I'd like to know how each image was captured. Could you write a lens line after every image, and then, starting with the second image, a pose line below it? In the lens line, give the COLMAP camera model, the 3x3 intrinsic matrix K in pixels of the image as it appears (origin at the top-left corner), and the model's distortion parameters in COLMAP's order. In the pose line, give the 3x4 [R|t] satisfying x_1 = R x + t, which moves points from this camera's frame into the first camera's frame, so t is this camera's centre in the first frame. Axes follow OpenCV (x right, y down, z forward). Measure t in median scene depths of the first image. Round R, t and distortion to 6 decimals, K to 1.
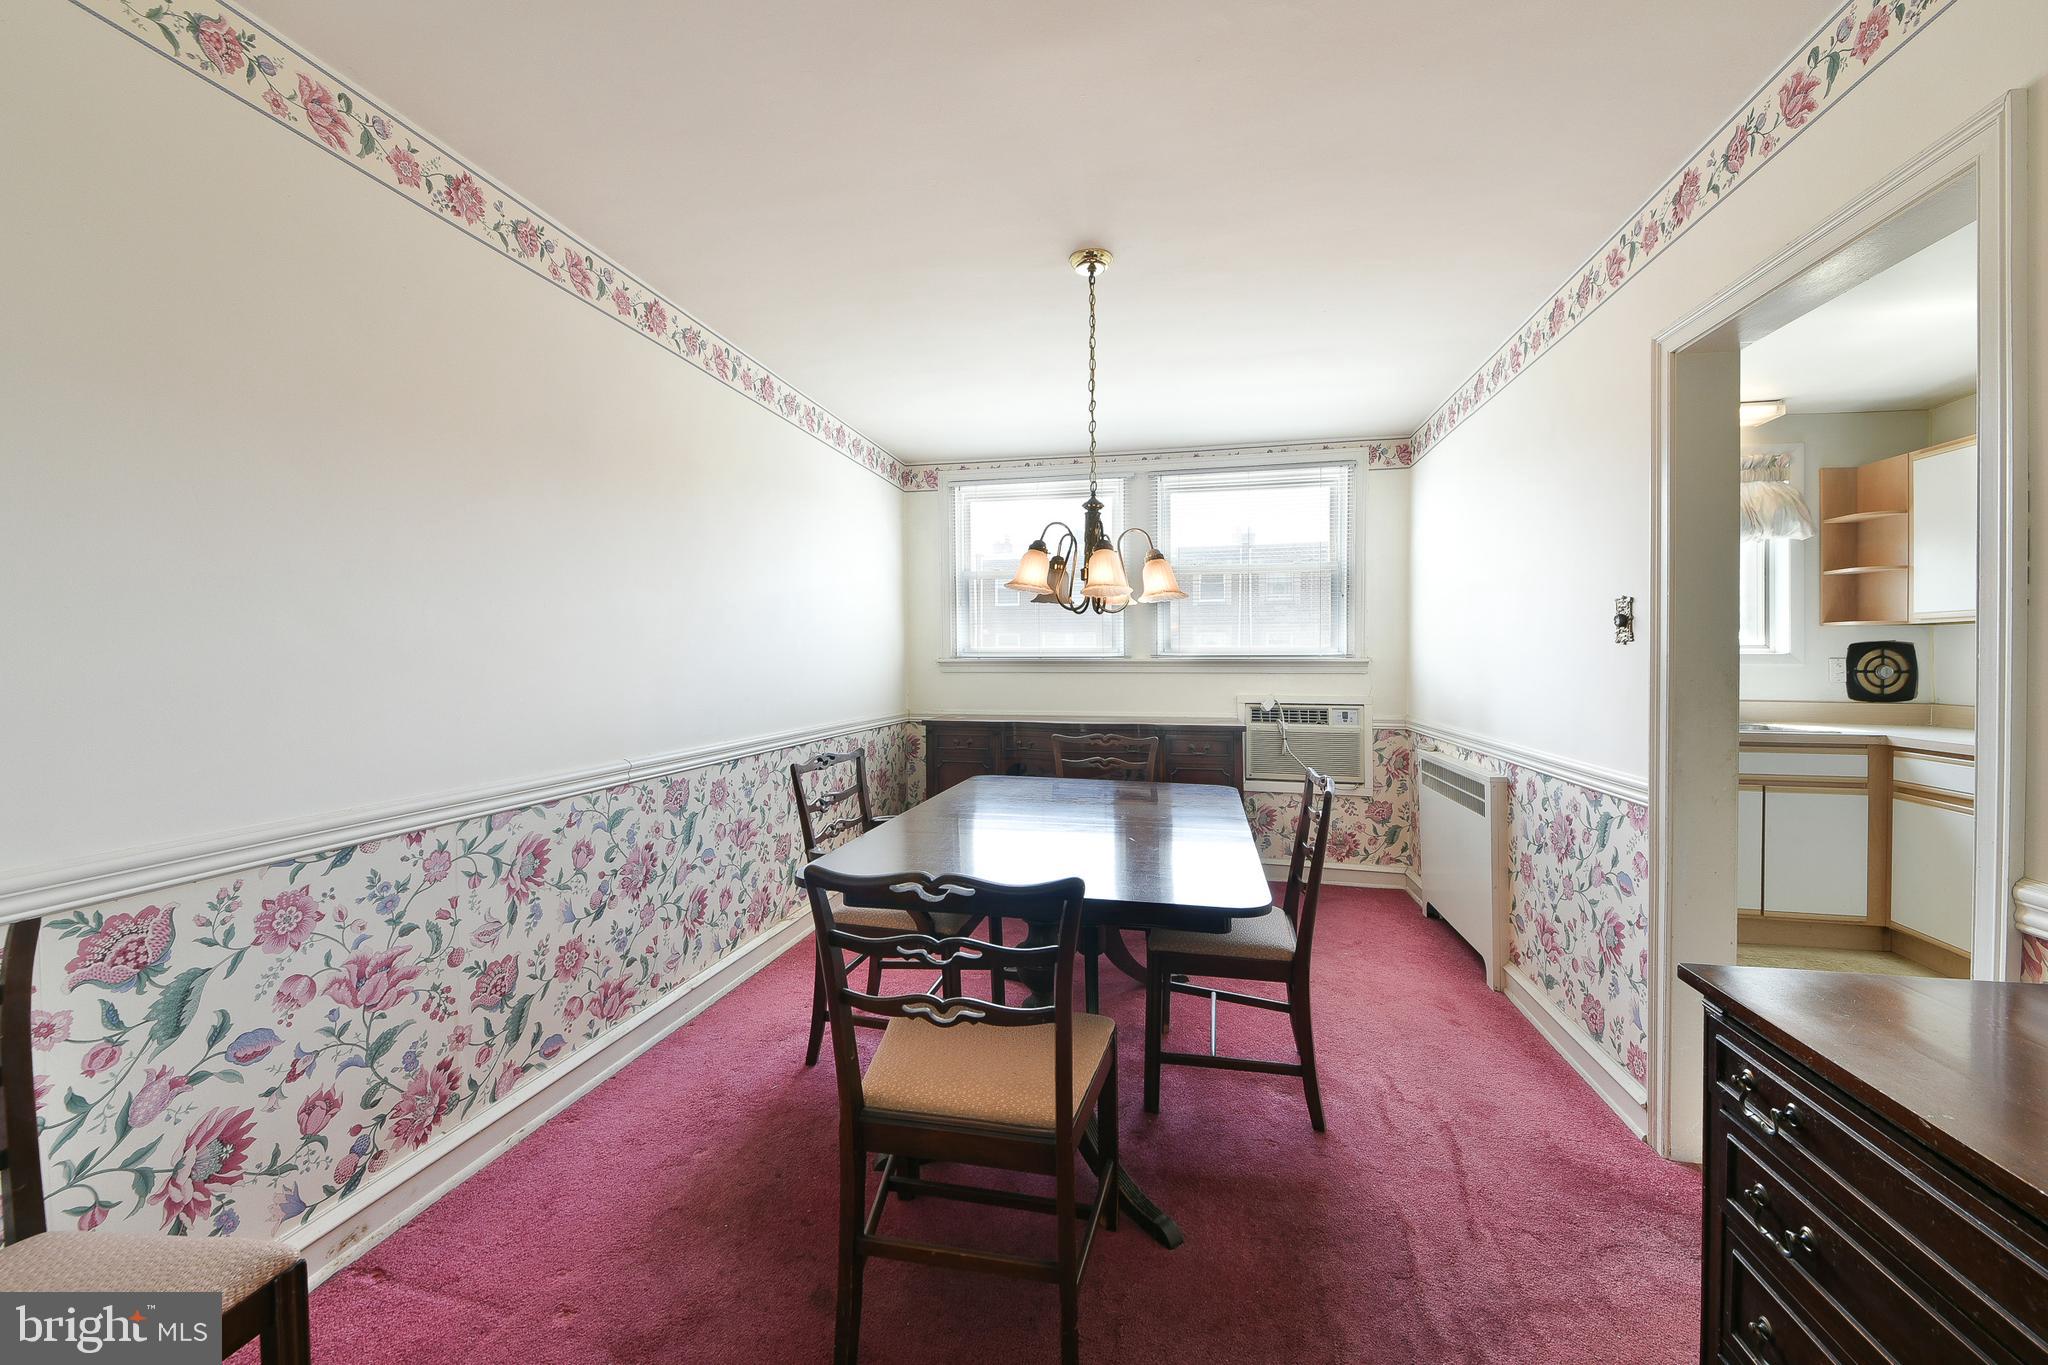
lens RADIAL K [[776.0, 0, 1023.6], [0, 776.0, 650.4], [0, 0, 1]] dist [0.000172, -0.003730]
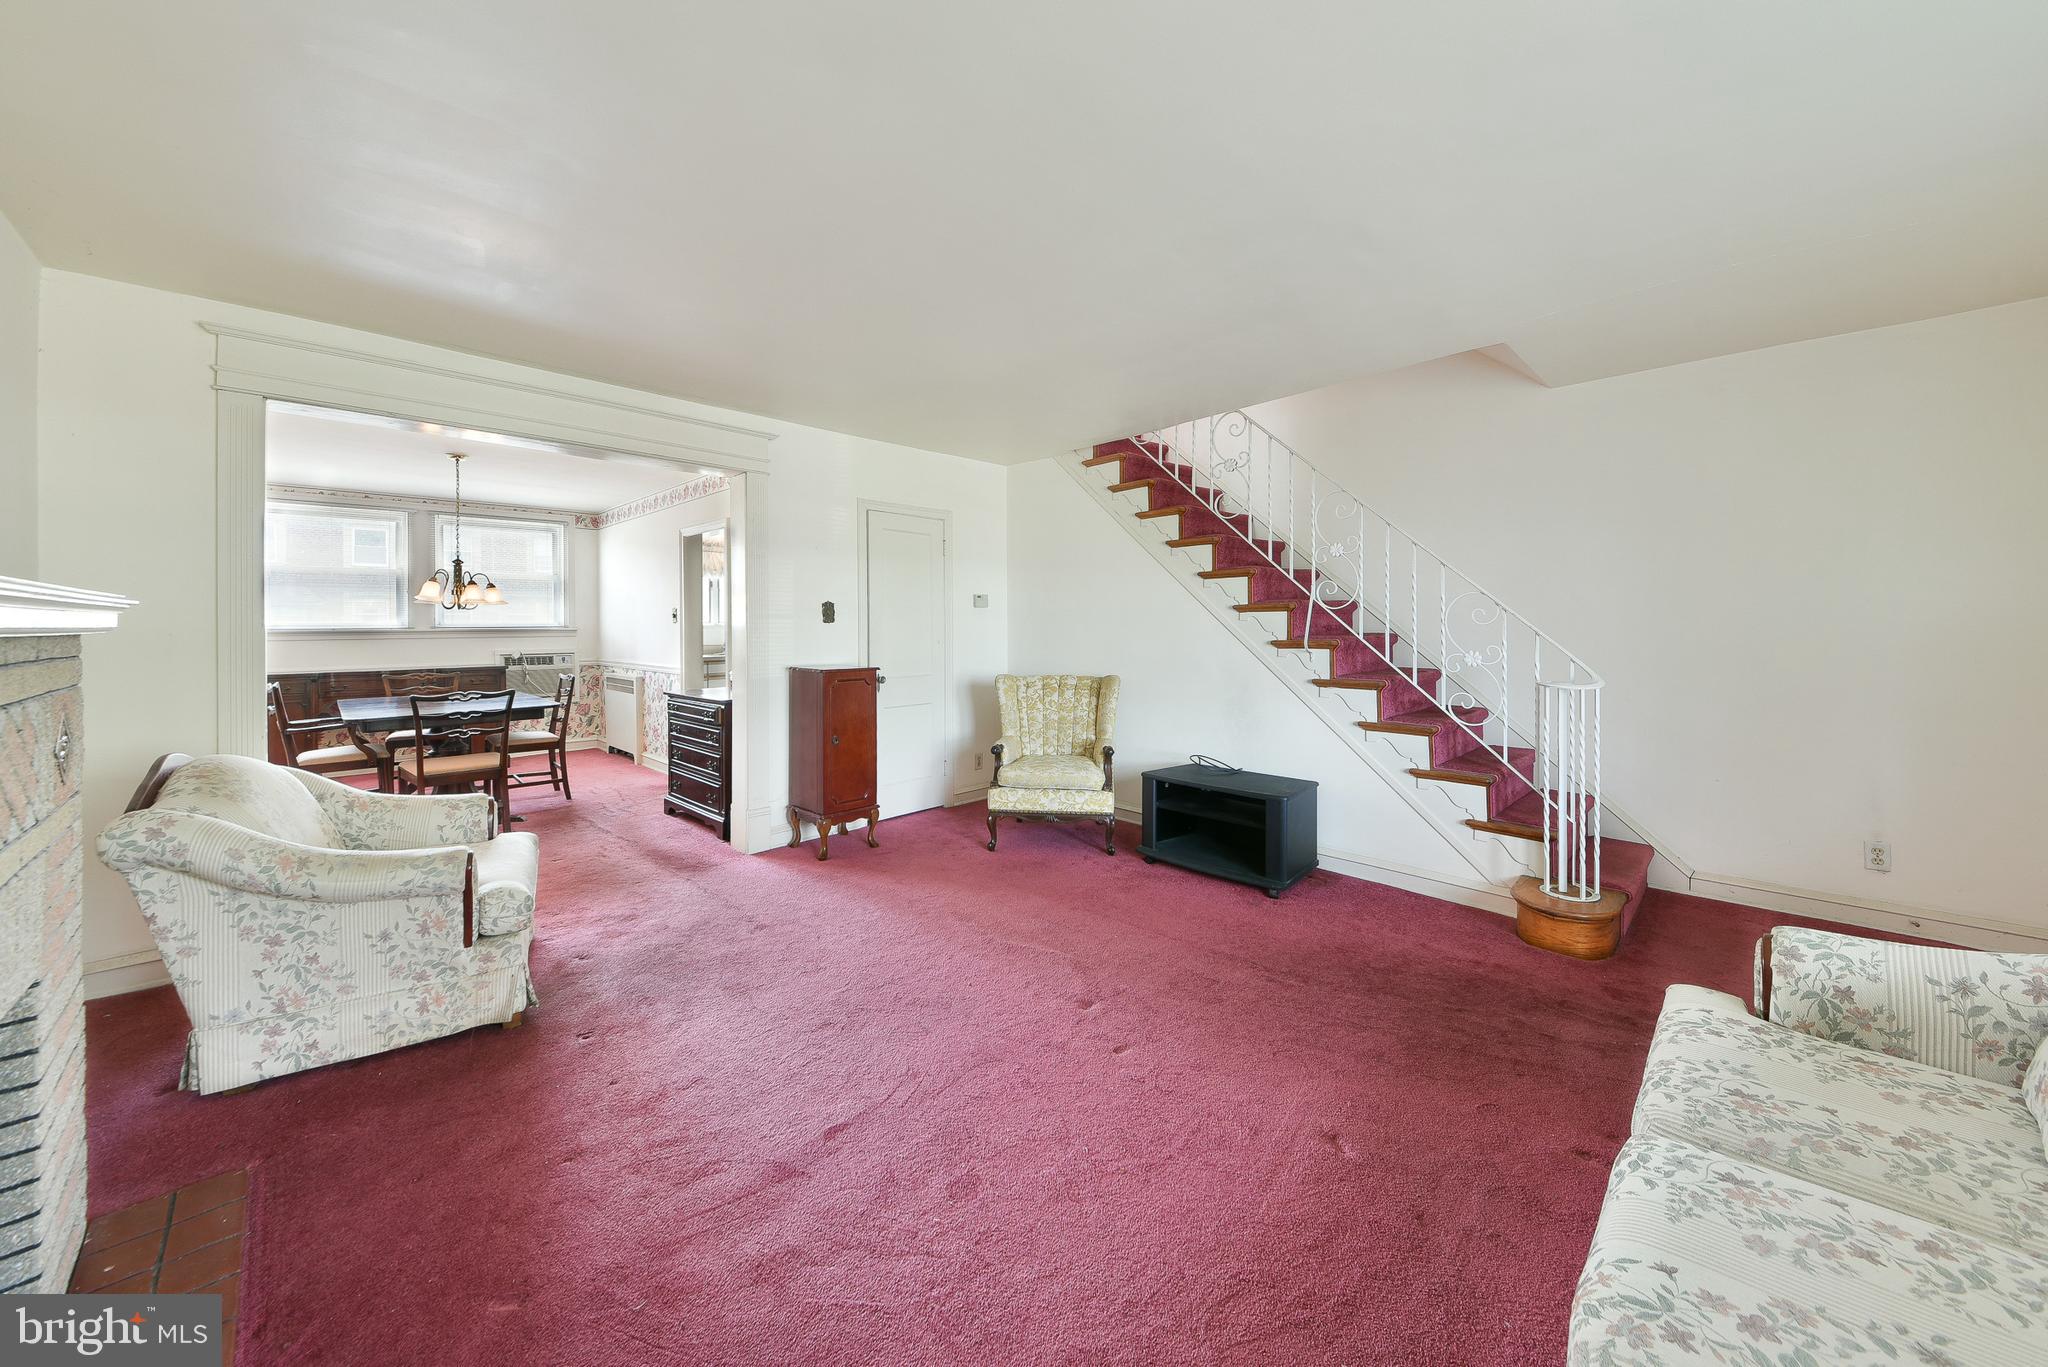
lens RADIAL K [[722.0, 0, 1026.2], [0, 722.0, 622.6], [0, 0, 1]] dist [0.000893, 0.000207]
pose [[0.537897, -0.005637, 0.842992, -0.451231], [0.002691, 0.999984, 0.004970, -0.009256], [-0.843006, -0.000404, 0.537904, -0.872491]]
